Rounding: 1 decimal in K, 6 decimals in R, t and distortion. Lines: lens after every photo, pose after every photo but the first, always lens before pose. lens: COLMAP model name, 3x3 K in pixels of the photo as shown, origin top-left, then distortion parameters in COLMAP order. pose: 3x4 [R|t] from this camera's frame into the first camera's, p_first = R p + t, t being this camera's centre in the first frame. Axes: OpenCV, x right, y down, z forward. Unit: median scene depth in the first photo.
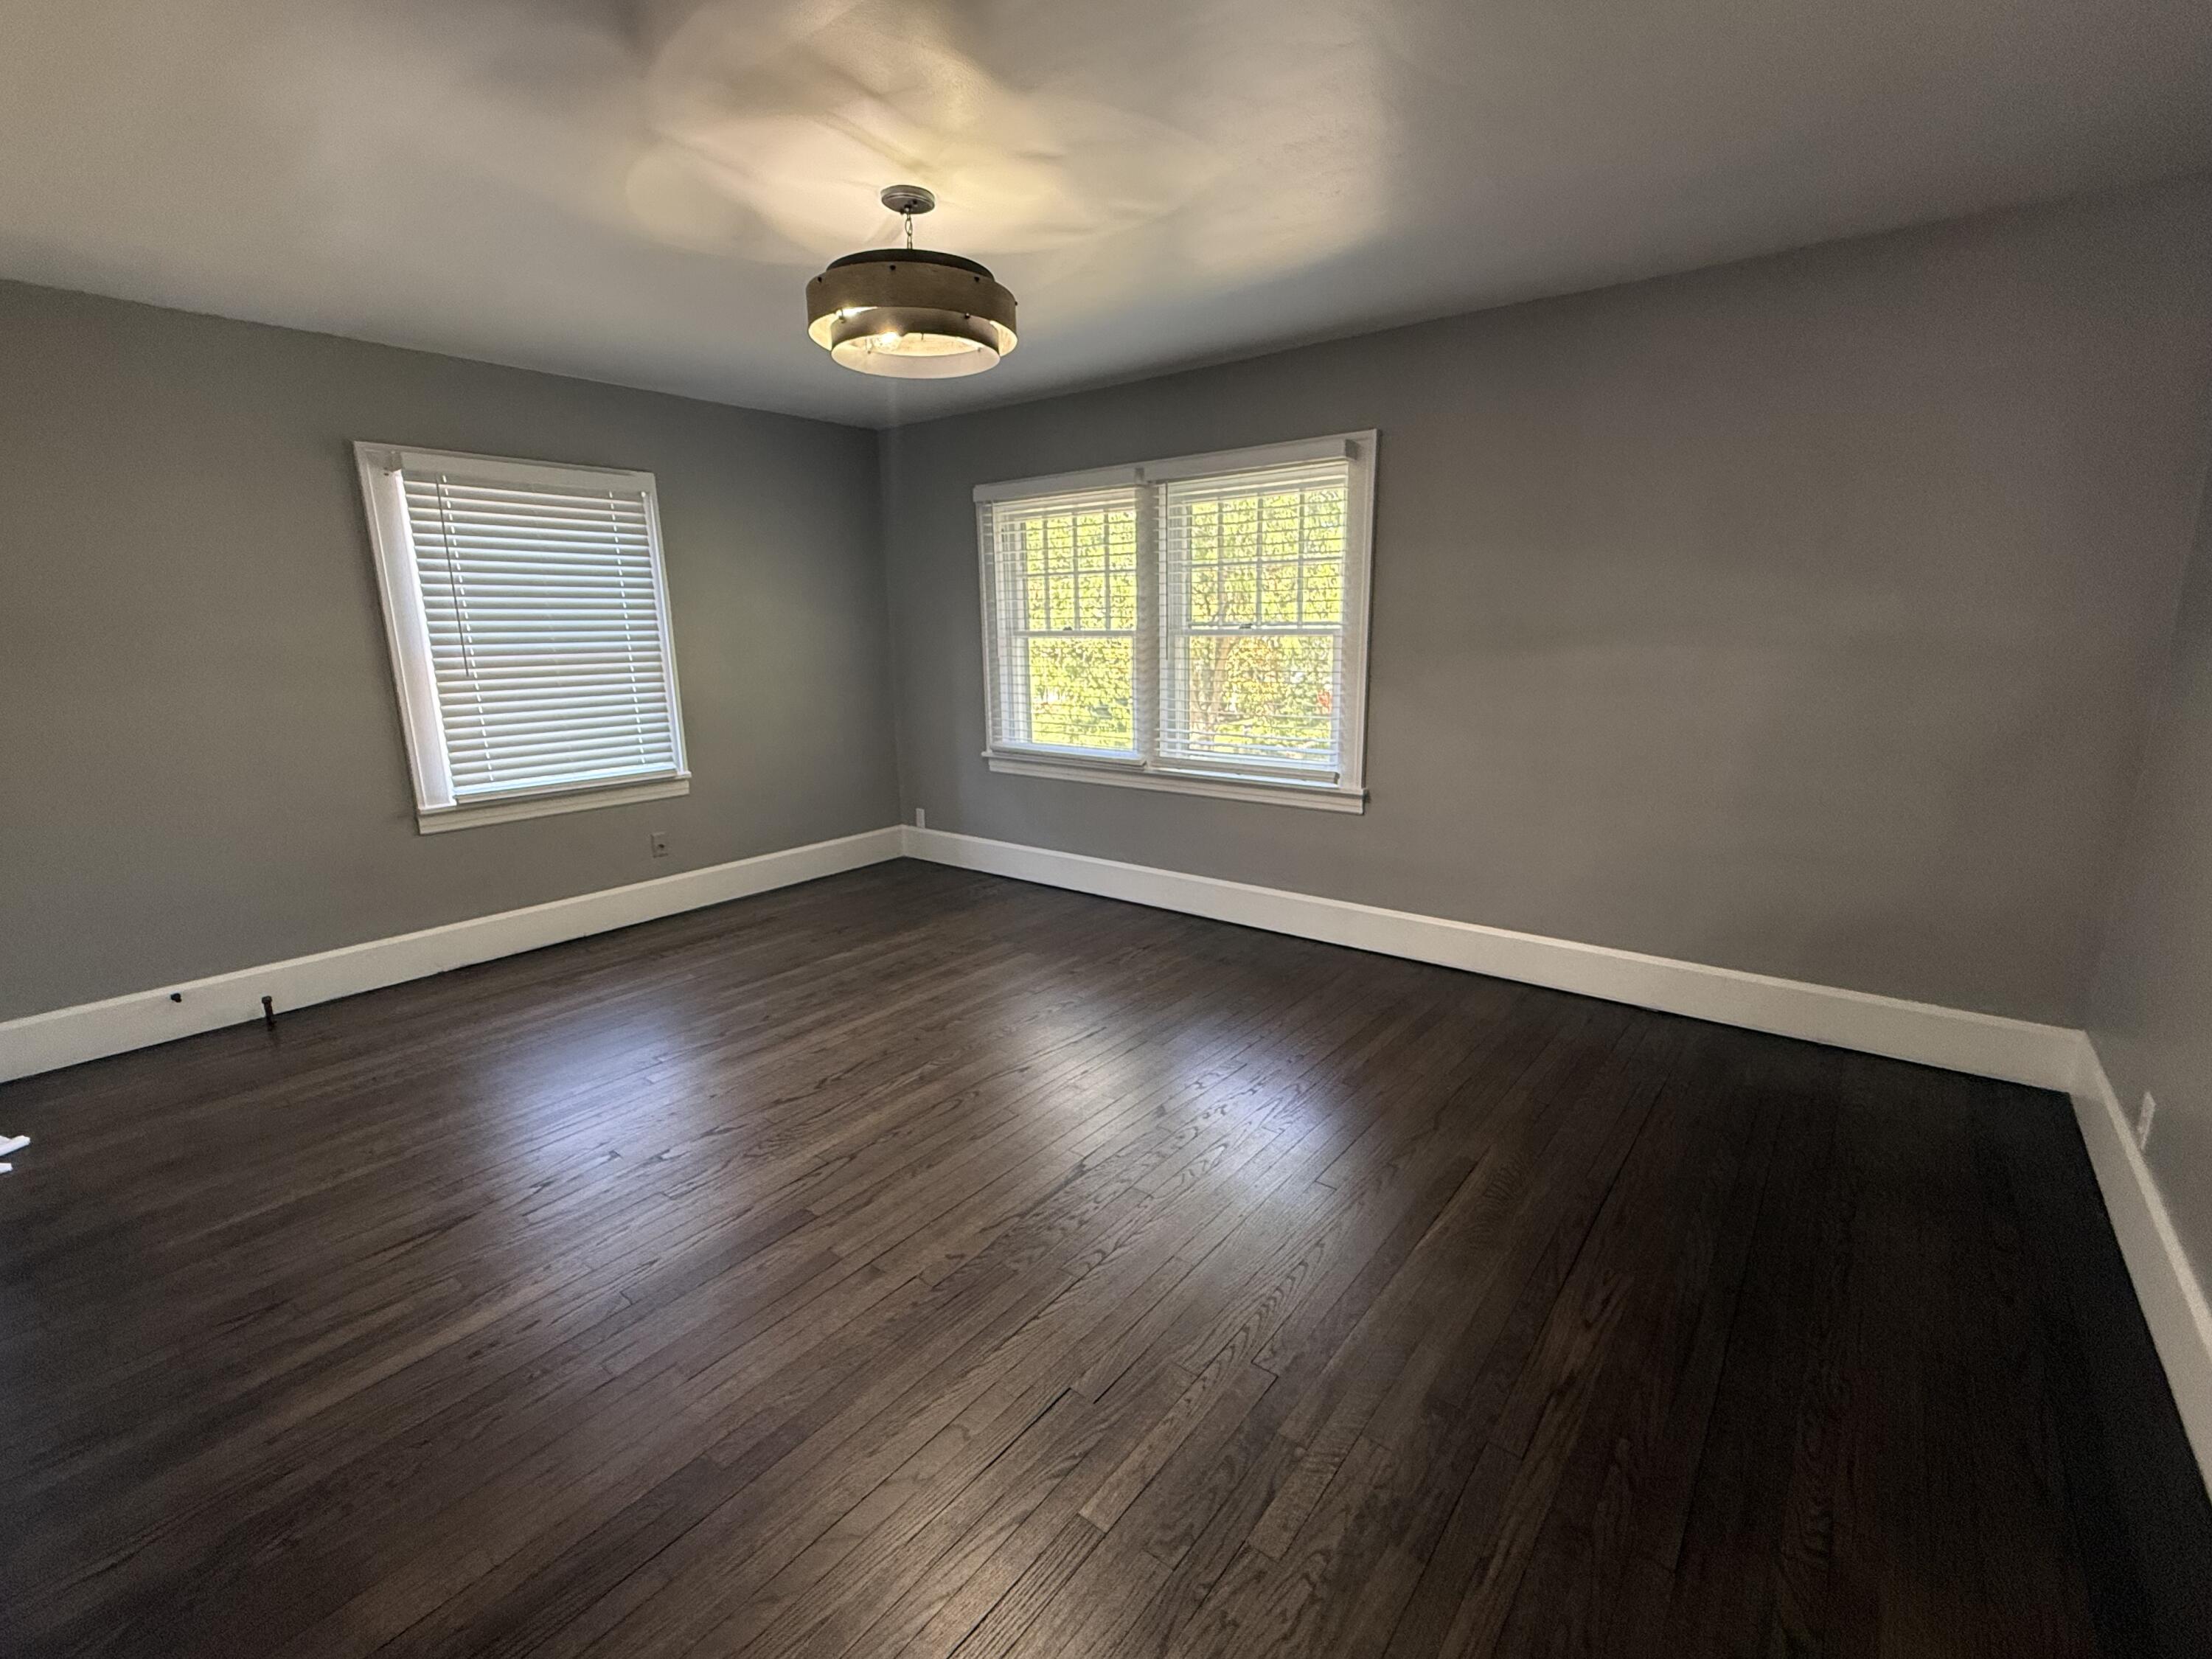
lens RADIAL K [[961.2, 0, 1116.6], [0, 961.2, 826.9], [0, 0, 1]] dist [0.001503, -0.000543]
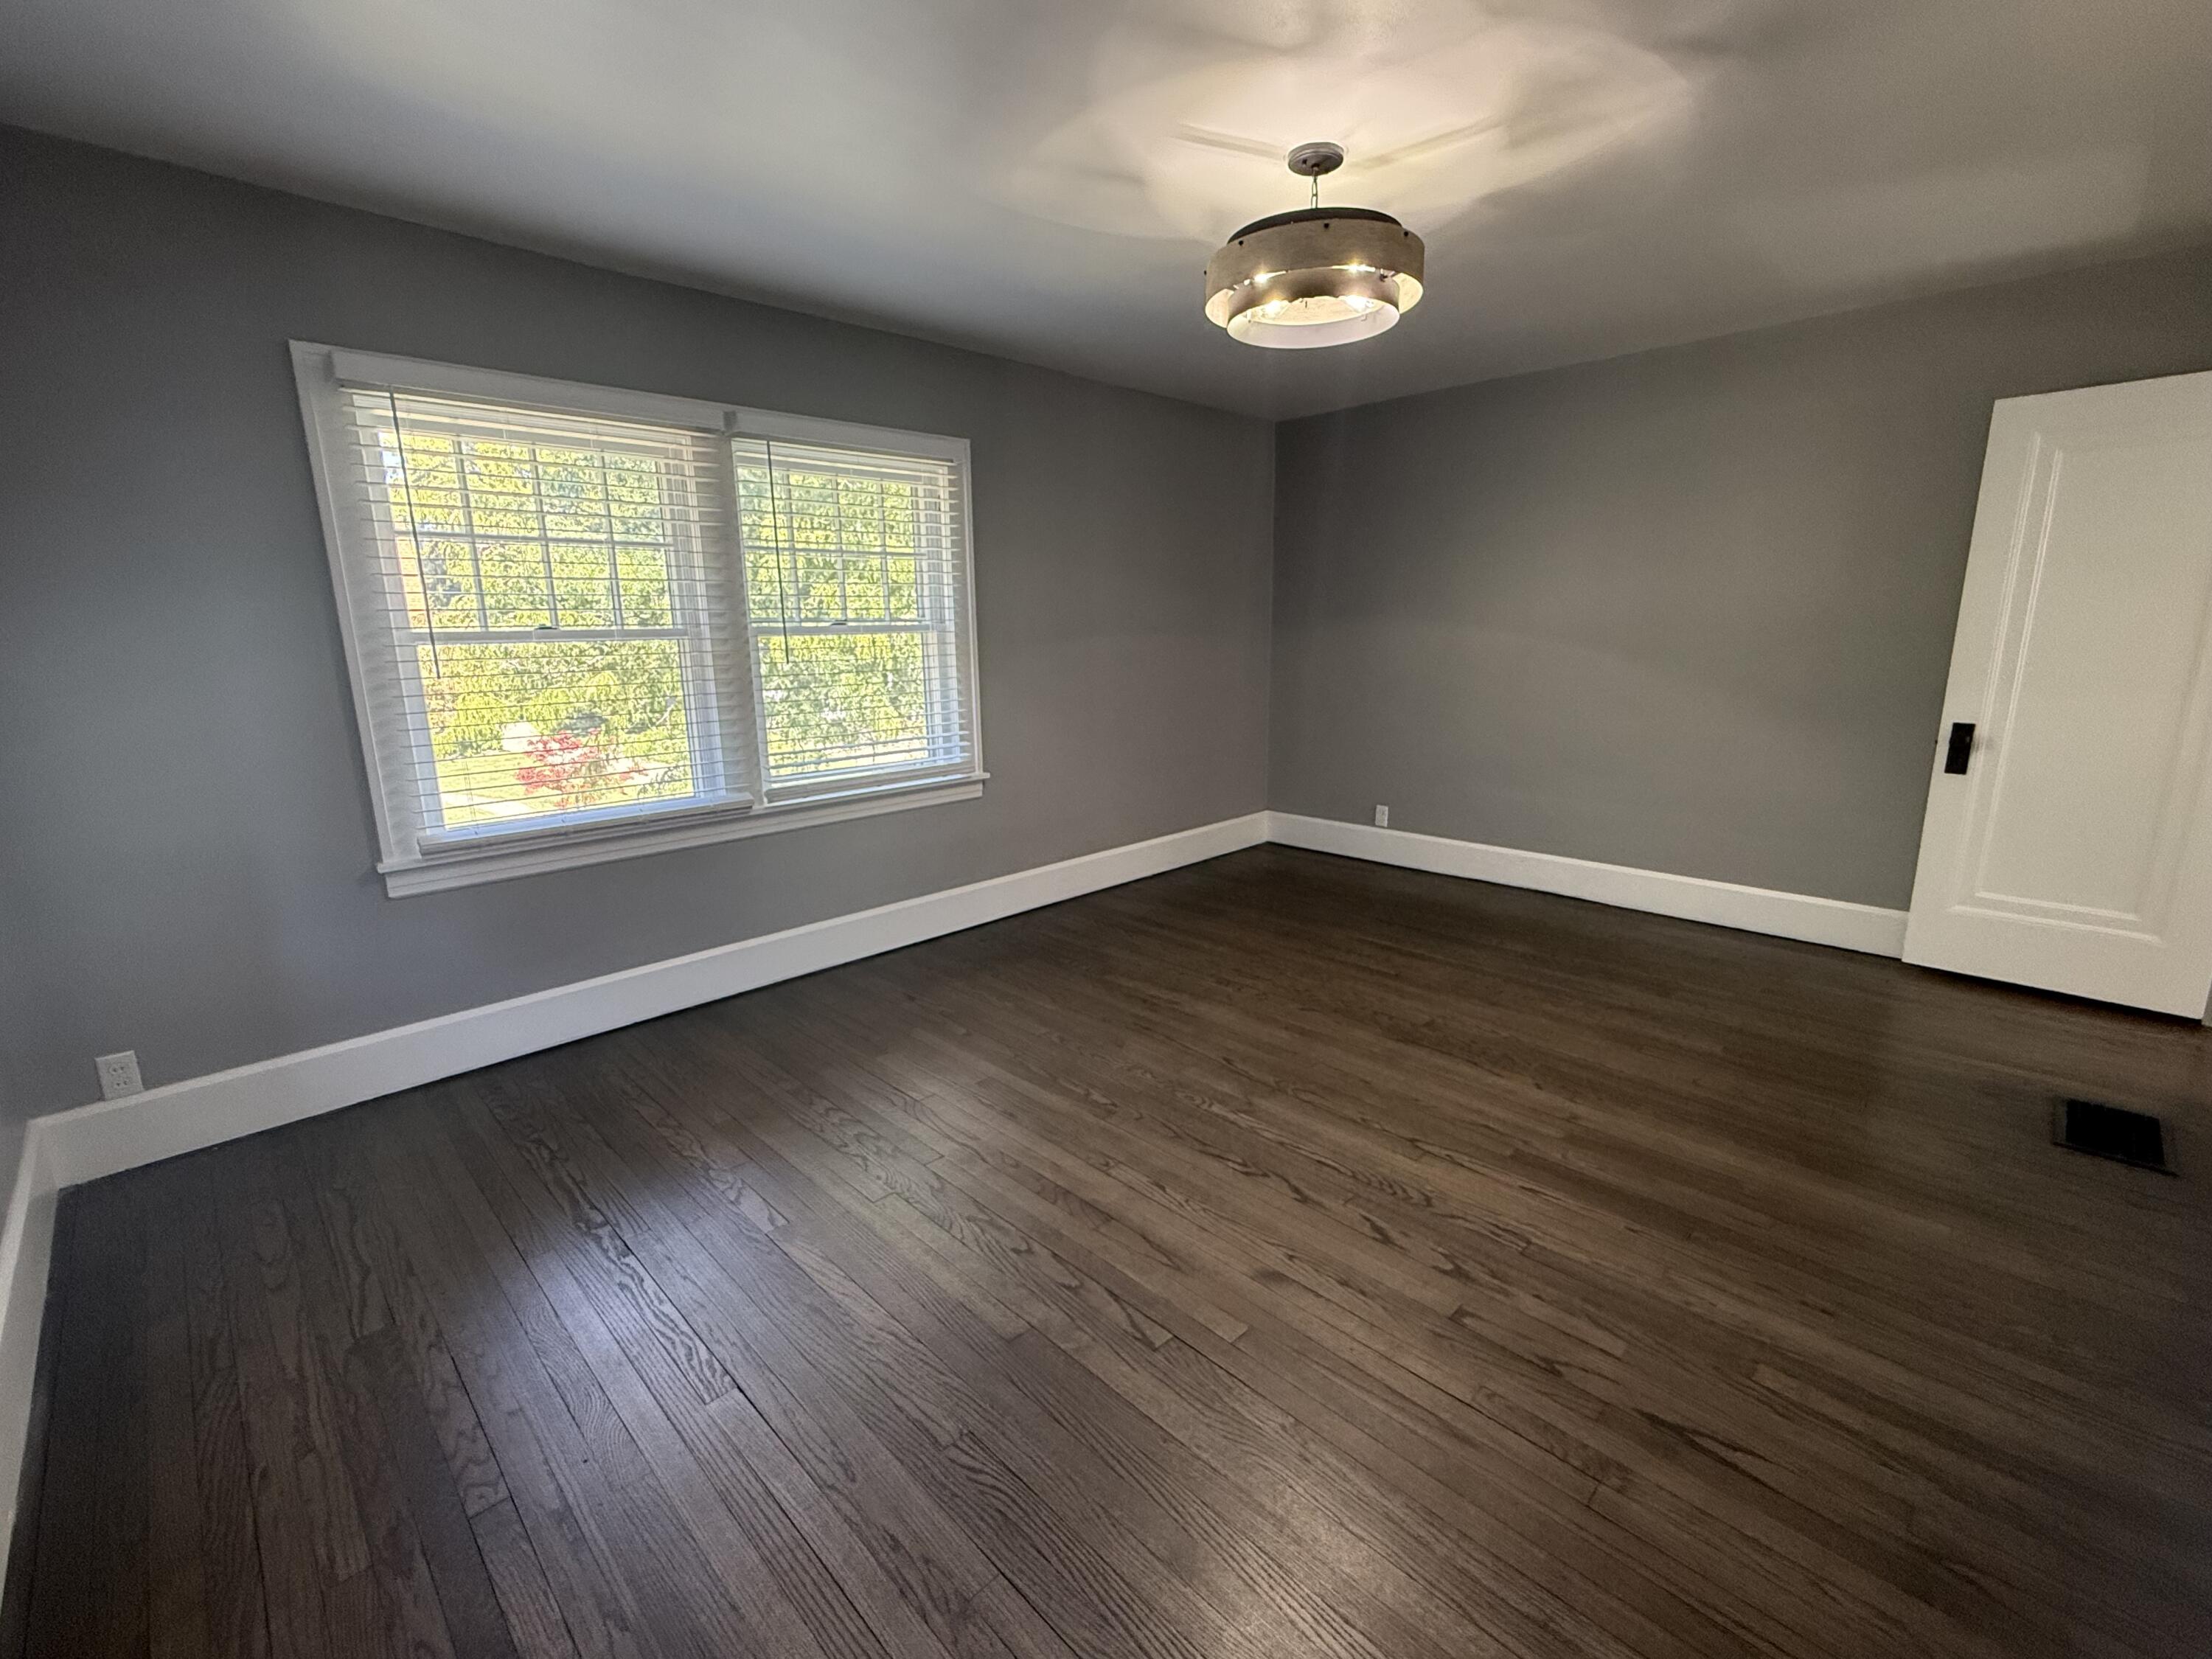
lens RADIAL K [[961.2, 0, 1112.7], [0, 961.2, 829.2], [0, 0, 1]] dist [0.001503, -0.000543]
pose [[0.119622, -0.196144, 0.973251, -0.777538], [0.221050, 0.960946, 0.166495, -0.124514], [-0.967899, 0.195220, 0.158308, 0.695957]]
